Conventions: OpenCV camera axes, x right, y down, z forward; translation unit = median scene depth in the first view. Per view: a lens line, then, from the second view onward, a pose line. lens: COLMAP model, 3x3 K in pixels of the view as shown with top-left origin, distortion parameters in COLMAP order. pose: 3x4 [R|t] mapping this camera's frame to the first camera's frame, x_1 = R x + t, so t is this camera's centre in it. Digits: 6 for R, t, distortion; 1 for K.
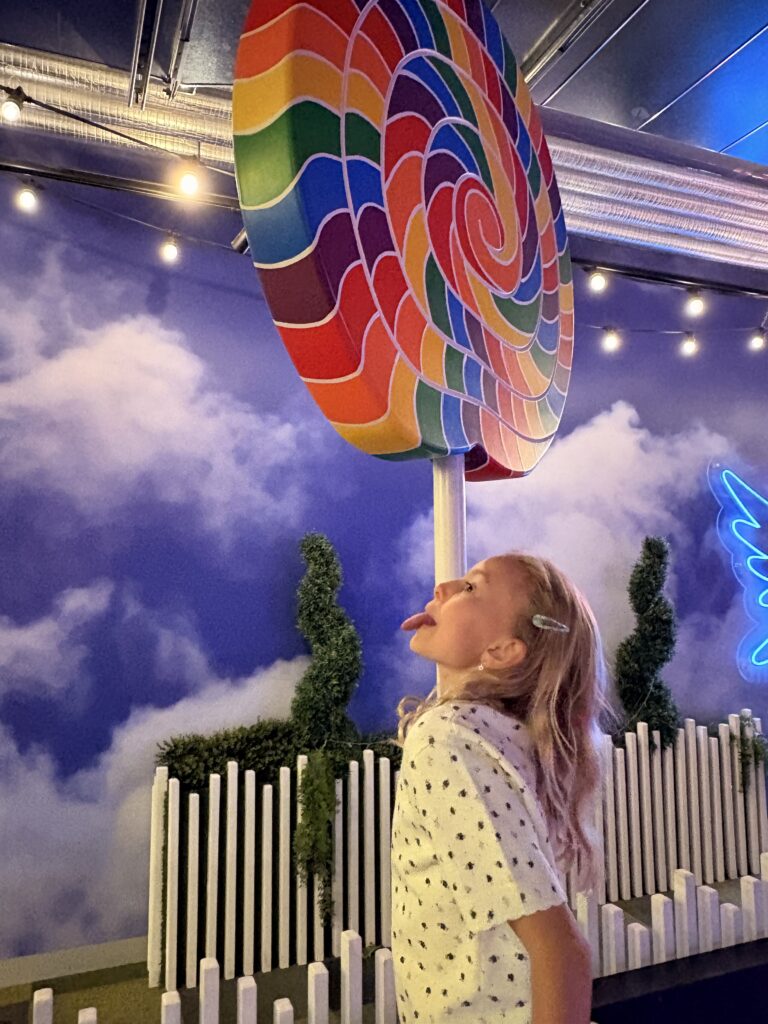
lens RADIAL K [[775.6, 0, 383.4], [0, 775.6, 511.3], [0, 0, 1]] dist [0.003720, 0.002157]
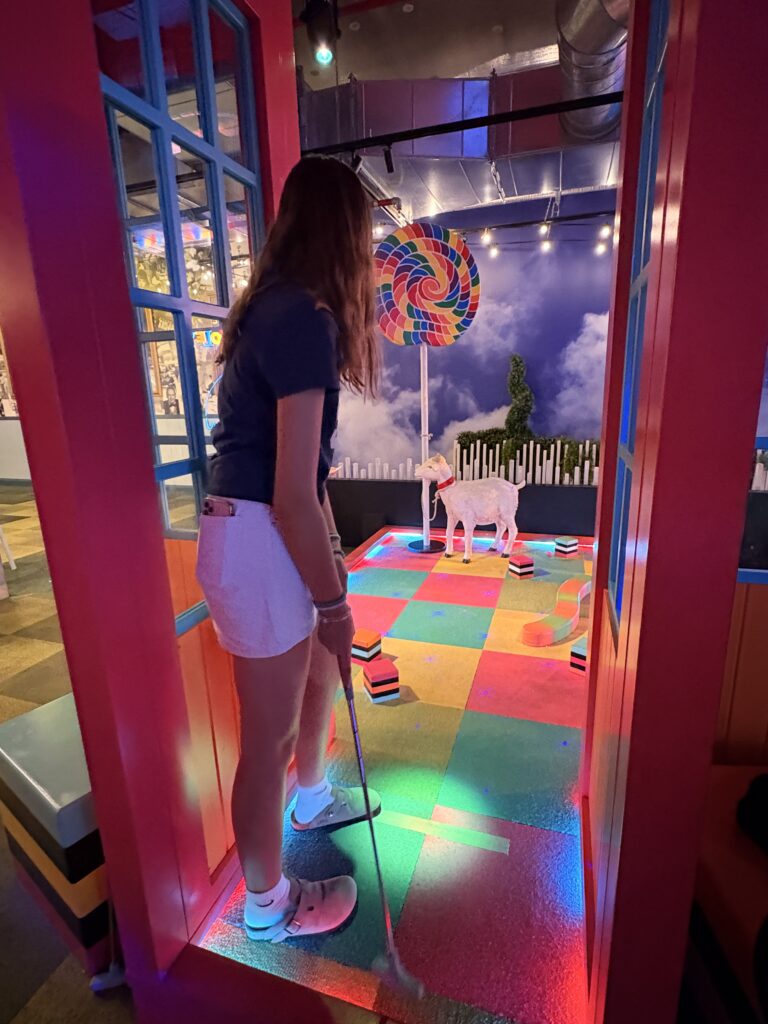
lens RADIAL K [[527.8, 0, 383.7], [0, 527.8, 513.8], [0, 0, 1]] dist [-0.001060, -0.000059]
pose [[0.760214, 0.135781, -0.635325, 0.763133], [0.079860, 0.950969, 0.298798, -0.022845], [0.644745, -0.277887, 0.712097, -0.633270]]
